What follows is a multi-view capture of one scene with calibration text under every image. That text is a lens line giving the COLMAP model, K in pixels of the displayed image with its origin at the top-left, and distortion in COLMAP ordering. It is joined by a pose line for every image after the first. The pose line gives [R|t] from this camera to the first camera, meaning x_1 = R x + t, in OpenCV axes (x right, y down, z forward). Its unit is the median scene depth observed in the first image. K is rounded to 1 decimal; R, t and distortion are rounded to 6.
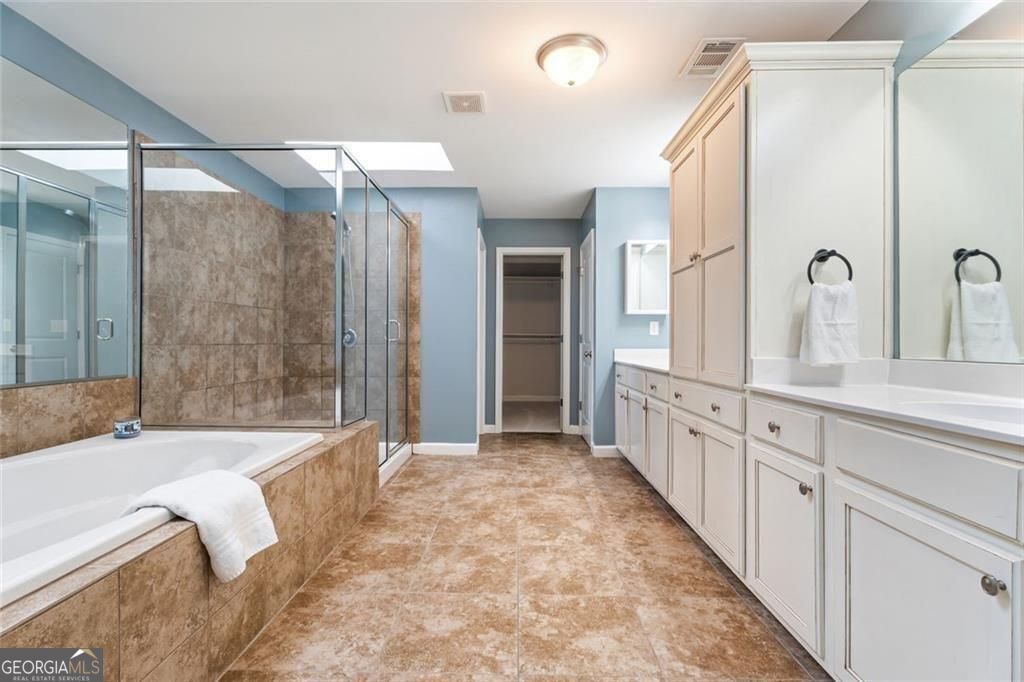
lens RADIAL K [[454.6, 0, 508.4], [0, 454.6, 342.5], [0, 0, 1]] dist [0.002597, -0.001501]
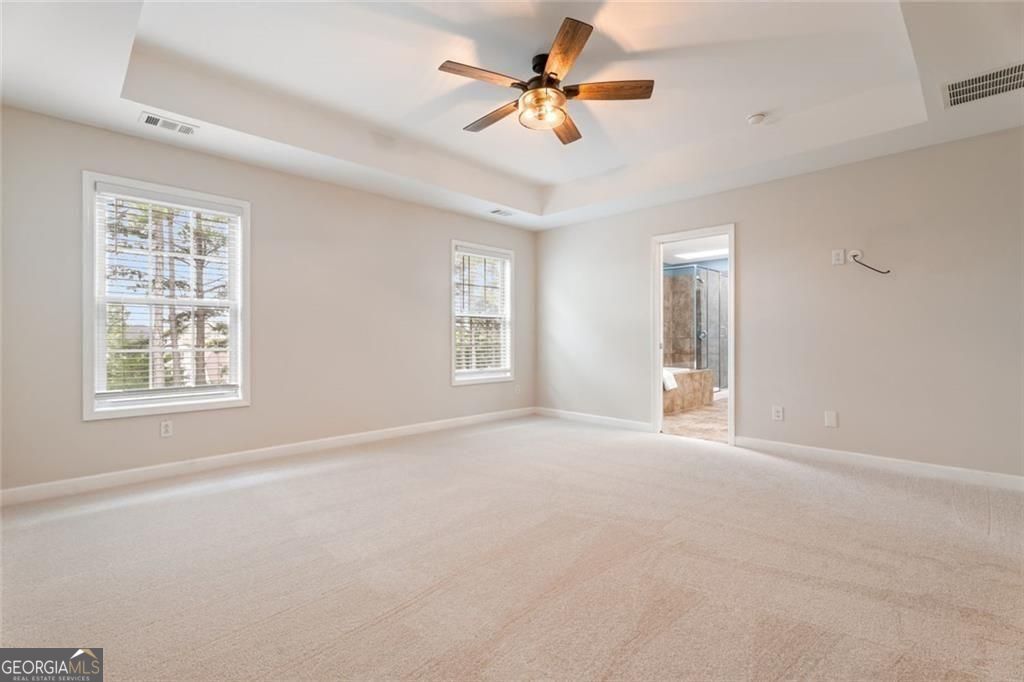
lens RADIAL K [[454.6, 0, 512.4], [0, 454.6, 336.3], [0, 0, 1]] dist [0.002597, -0.001501]
pose [[0.715992, -0.005642, -0.698085, 0.637926], [0.006180, 0.999979, -0.001744, -0.009645], [0.698081, -0.003065, 0.716012, -1.469591]]
